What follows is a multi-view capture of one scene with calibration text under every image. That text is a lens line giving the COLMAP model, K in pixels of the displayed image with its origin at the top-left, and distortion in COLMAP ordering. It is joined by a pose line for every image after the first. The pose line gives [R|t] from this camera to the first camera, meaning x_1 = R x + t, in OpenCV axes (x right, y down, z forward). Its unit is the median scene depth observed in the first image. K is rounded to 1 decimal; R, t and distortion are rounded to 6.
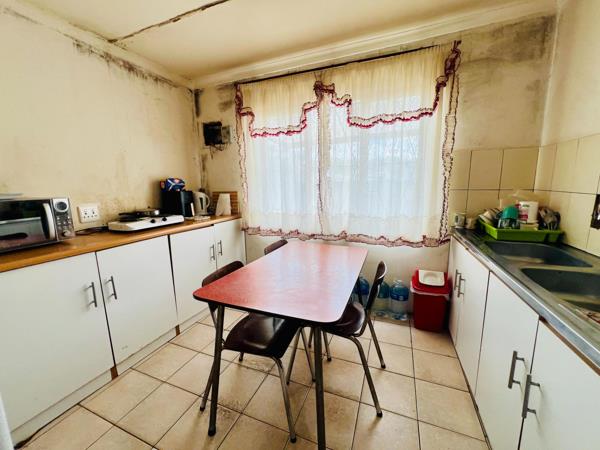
lens RADIAL K [[240.6, 0, 299.3], [0, 240.6, 224.4], [0, 0, 1]] dist [-0.006040, 0.001561]
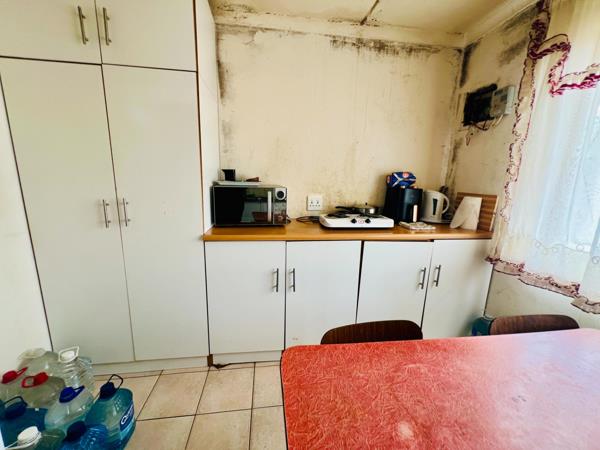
lens RADIAL K [[240.6, 0, 299.3], [0, 240.6, 224.3], [0, 0, 1]] dist [-0.006040, 0.001561]
pose [[0.493342, 0.199366, -0.846680, 0.026221], [-0.179715, 0.975739, 0.125039, -0.058340], [0.851068, 0.090474, 0.517202, 0.299501]]
